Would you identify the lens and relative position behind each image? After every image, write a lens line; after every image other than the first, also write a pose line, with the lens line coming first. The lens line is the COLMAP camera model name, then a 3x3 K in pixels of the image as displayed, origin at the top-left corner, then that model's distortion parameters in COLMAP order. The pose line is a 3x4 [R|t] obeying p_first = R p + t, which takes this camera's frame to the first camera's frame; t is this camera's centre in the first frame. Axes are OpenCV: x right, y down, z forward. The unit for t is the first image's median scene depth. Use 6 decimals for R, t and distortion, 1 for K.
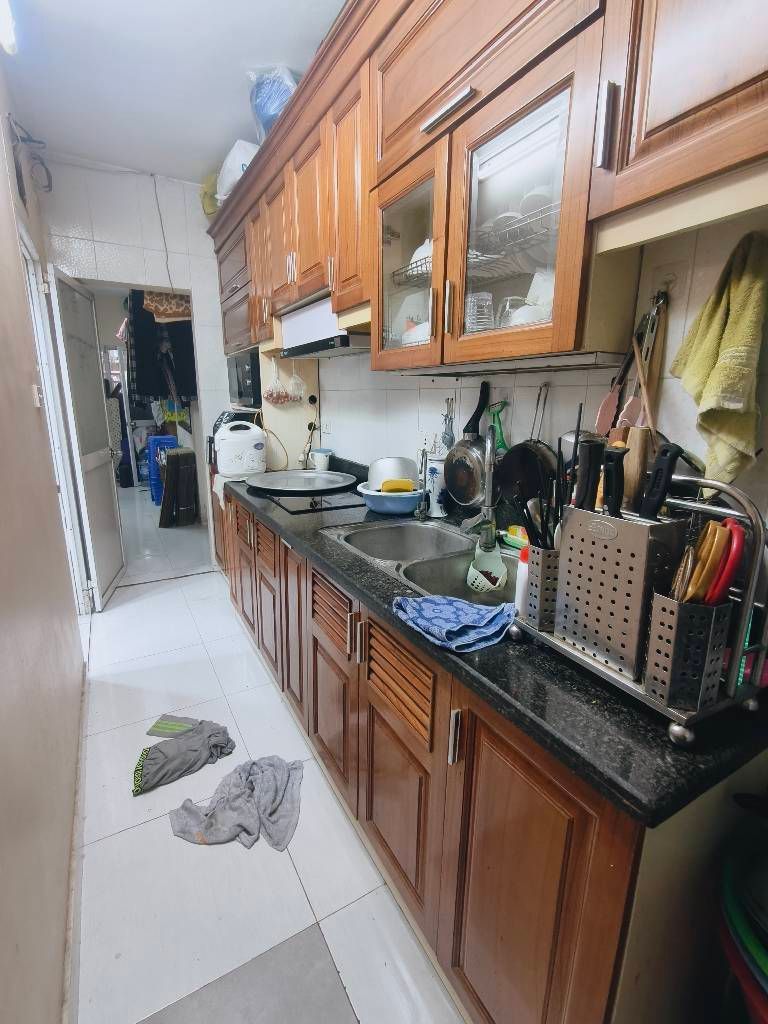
lens RADIAL K [[475.9, 0, 384.0], [0, 475.9, 512.0], [0, 0, 1]] dist [-0.001071, -0.002145]
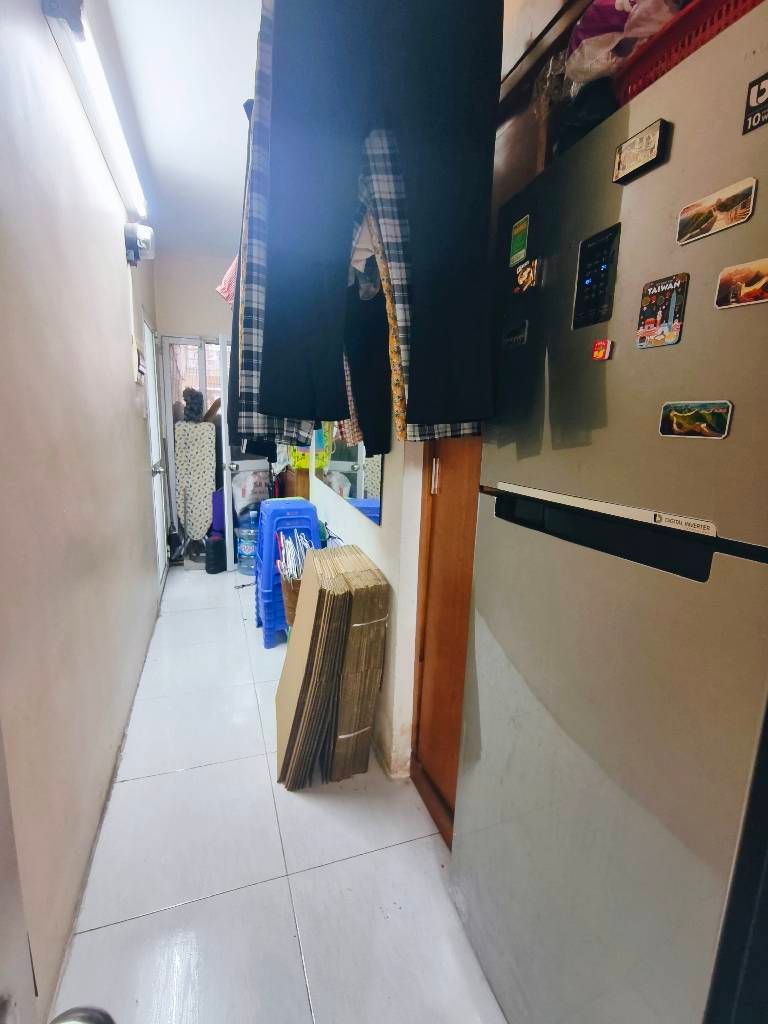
lens RADIAL K [[475.9, 0, 384.0], [0, 475.9, 512.0], [0, 0, 1]] dist [-0.001071, -0.002145]
pose [[0.984514, 0.054742, -0.166542, -0.240454], [-0.064243, 0.996568, -0.052201, -0.109002], [0.163113, 0.062091, 0.984652, 0.448445]]
